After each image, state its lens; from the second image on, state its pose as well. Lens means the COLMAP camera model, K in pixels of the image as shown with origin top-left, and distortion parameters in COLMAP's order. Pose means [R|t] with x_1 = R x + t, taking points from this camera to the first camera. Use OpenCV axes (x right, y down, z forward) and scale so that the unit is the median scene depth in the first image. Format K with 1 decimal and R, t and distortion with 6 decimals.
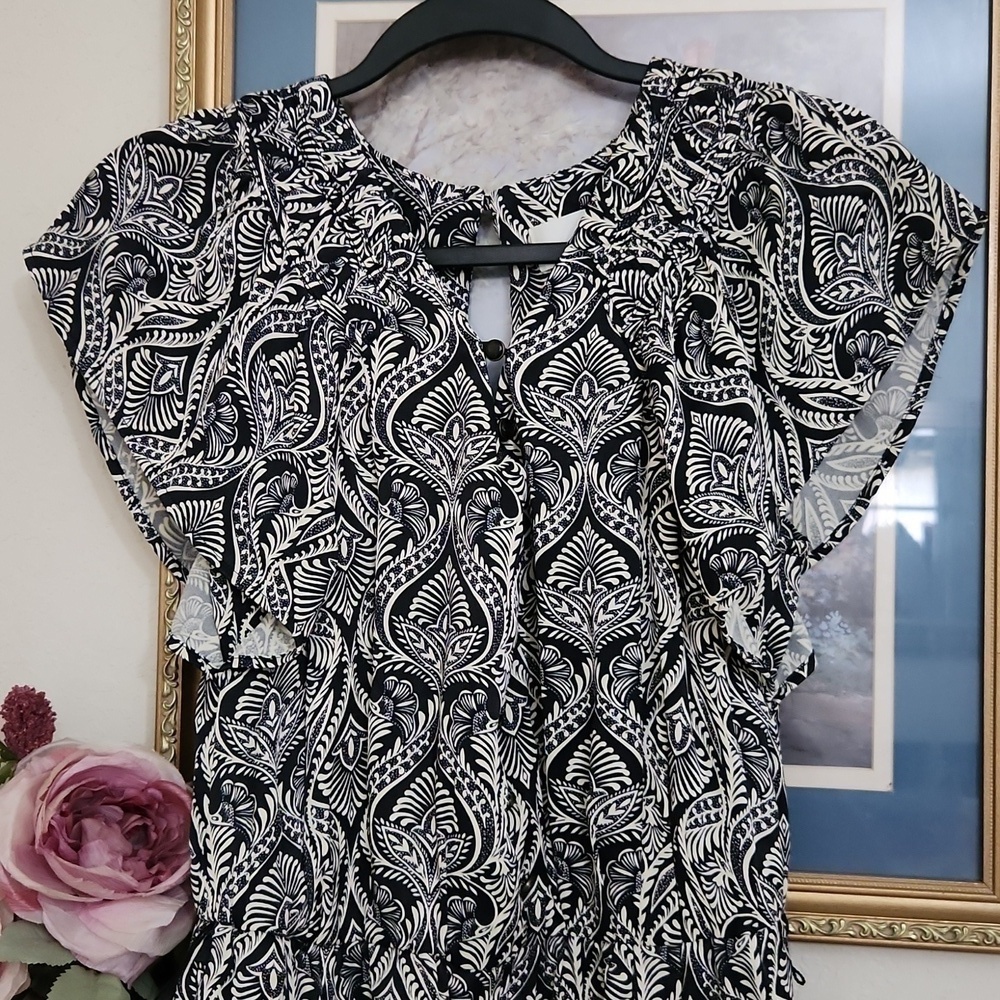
lens RADIAL K [[1410.3, 0, 518.2], [0, 1410.3, 502.2], [0, 0, 1]] dist [-0.062195, 0.417878]
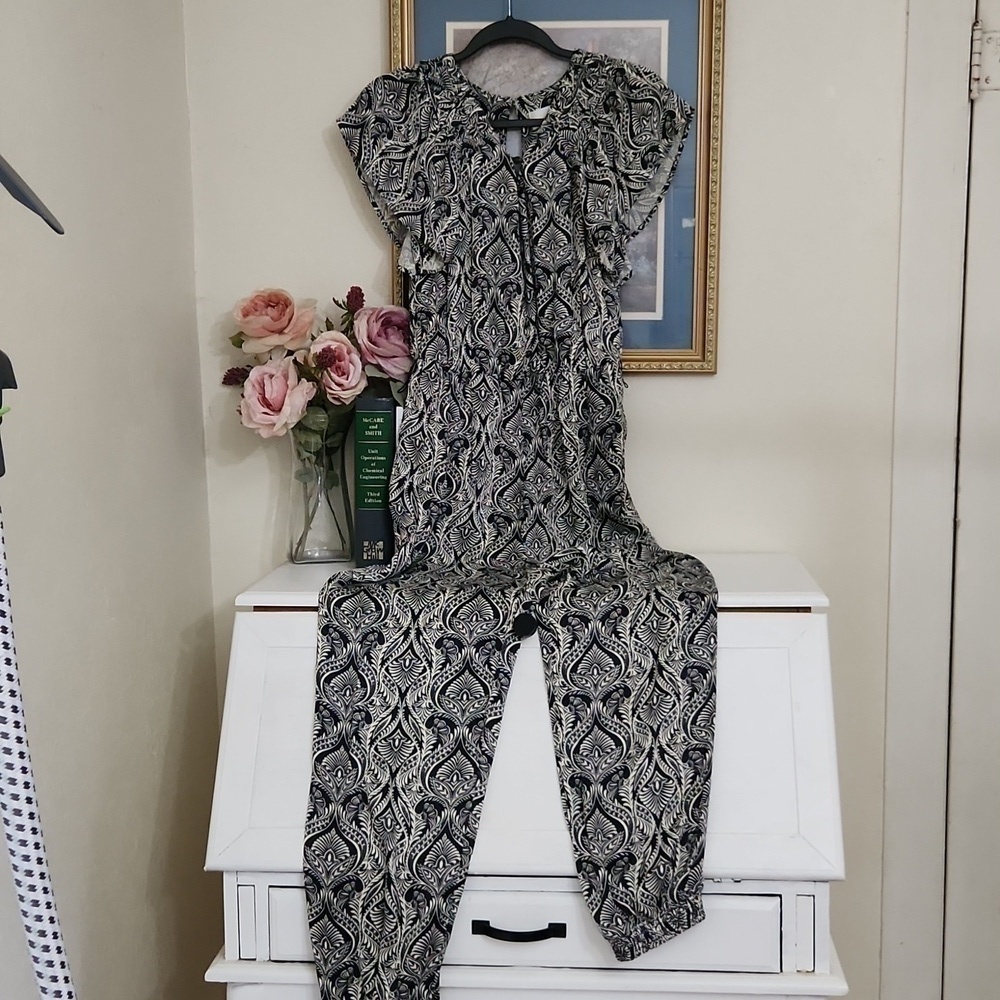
lens RADIAL K [[1468.4, 0, 512.1], [0, 1468.4, 471.0], [0, 0, 1]] dist [0.060238, 0.003478]
pose [[0.997849, -0.016526, 0.063444, -0.219683], [0.007966, 0.991100, 0.132879, 0.111247], [-0.065075, -0.132088, 0.989100, -1.919744]]
